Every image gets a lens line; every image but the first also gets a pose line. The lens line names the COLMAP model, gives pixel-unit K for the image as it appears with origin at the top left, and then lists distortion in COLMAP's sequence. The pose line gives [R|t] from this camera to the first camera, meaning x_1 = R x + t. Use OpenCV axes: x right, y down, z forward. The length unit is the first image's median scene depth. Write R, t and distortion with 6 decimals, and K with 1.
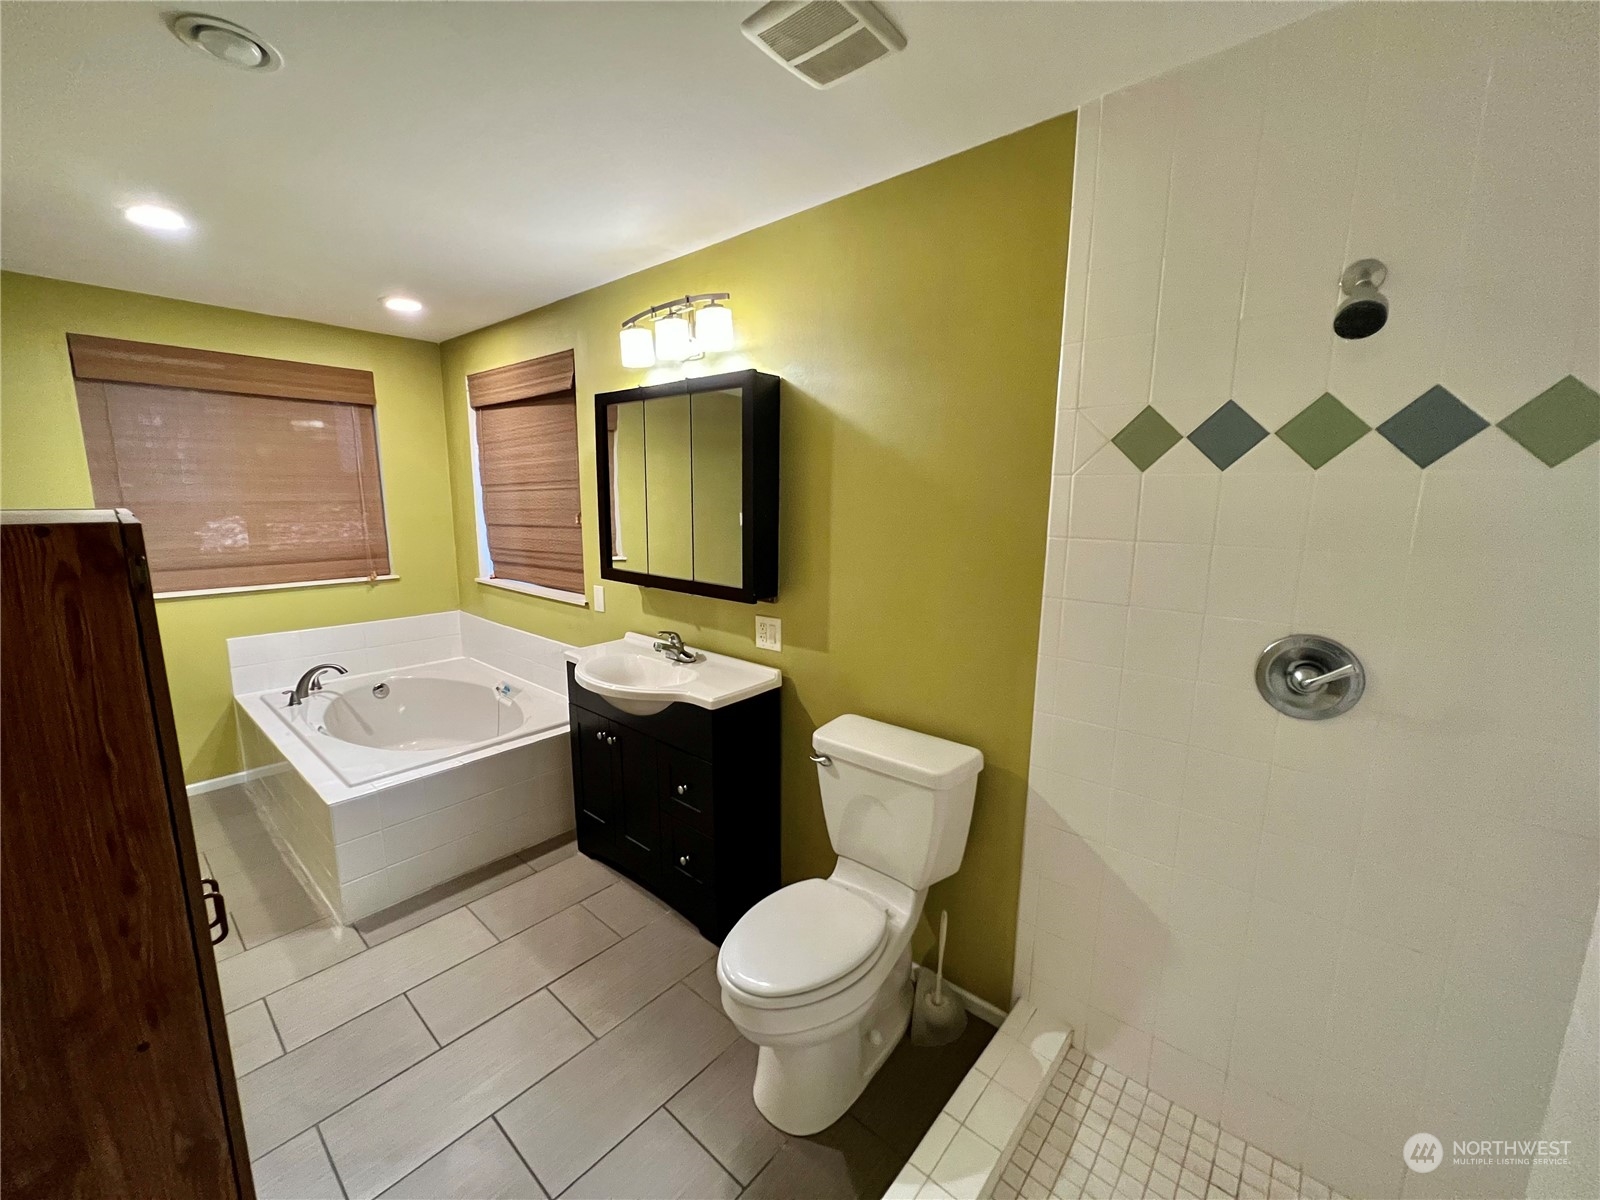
lens RADIAL K [[636.9, 0, 793.1], [0, 636.9, 602.4], [0, 0, 1]] dist [-0.002454, 0.000028]
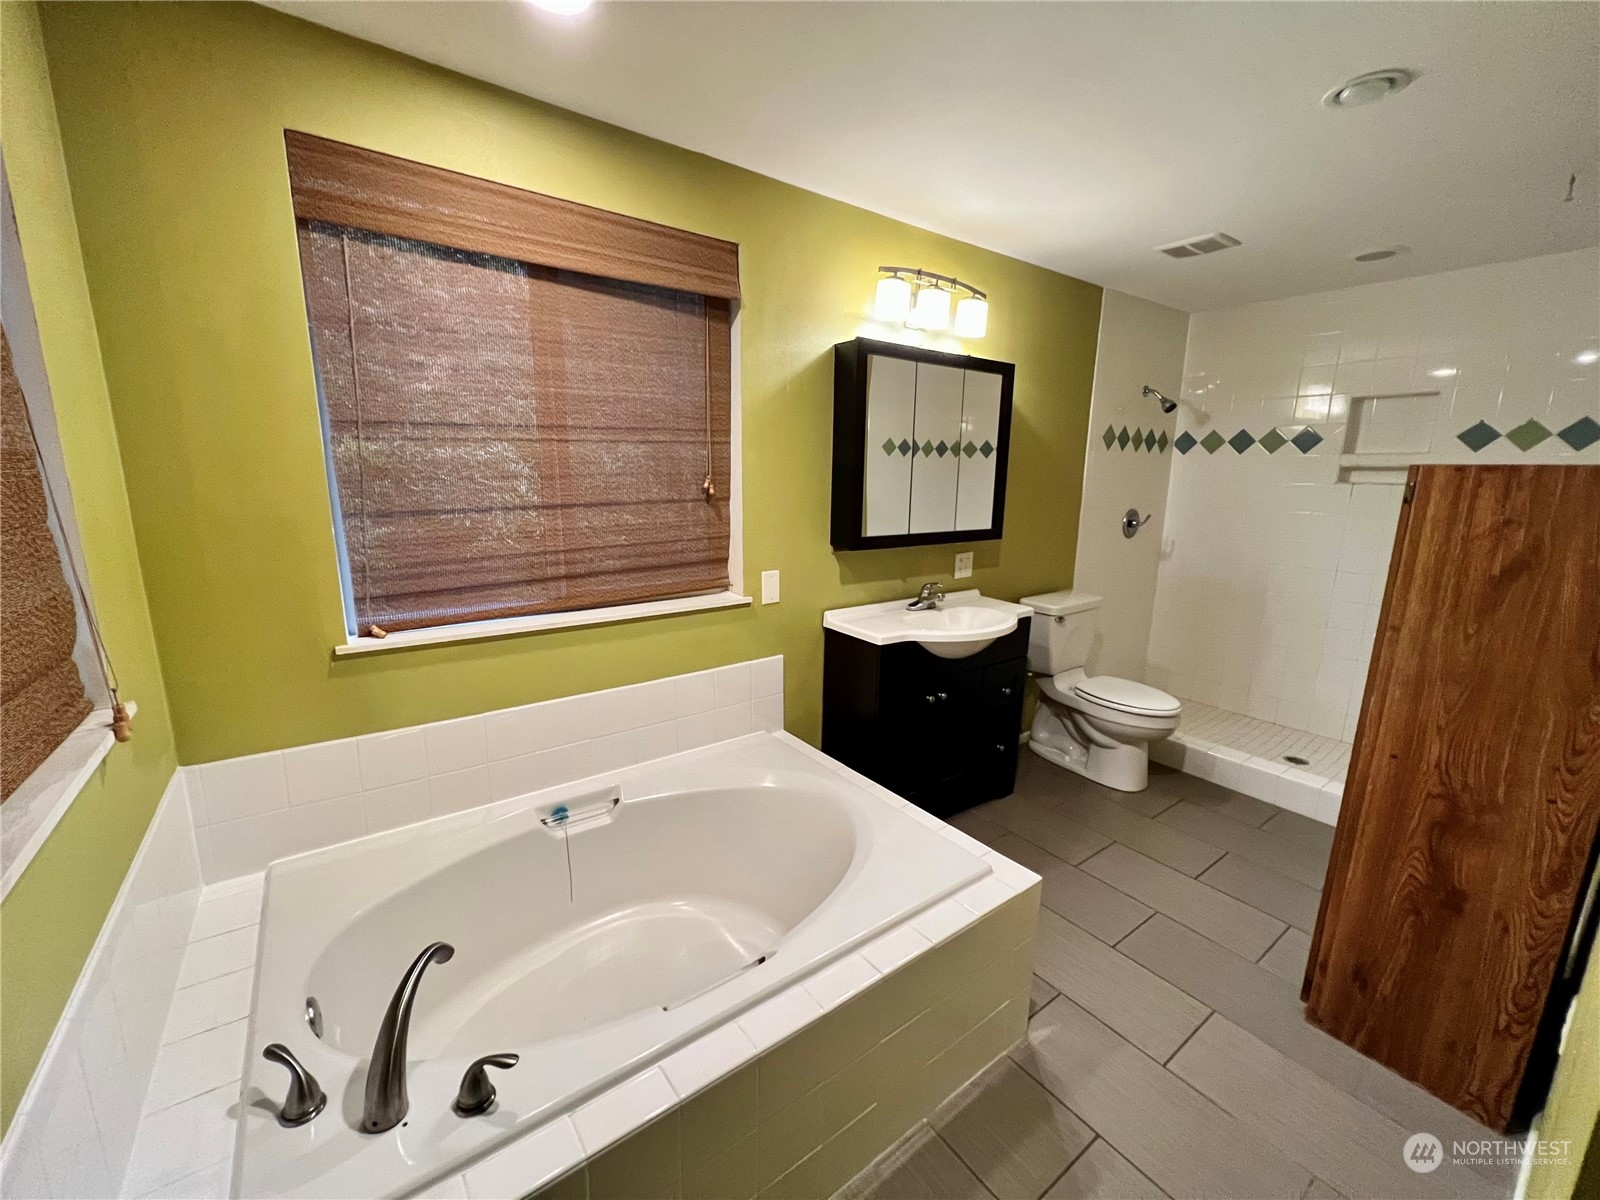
lens RADIAL K [[642.3, 0, 793.7], [0, 642.3, 600.7], [0, 0, 1]] dist [-0.000963, -0.000075]
pose [[0.222880, -0.200984, 0.953903, -1.372682], [0.152566, 0.973650, 0.169497, -0.155311], [-0.962834, 0.107755, 0.247670, 1.012172]]
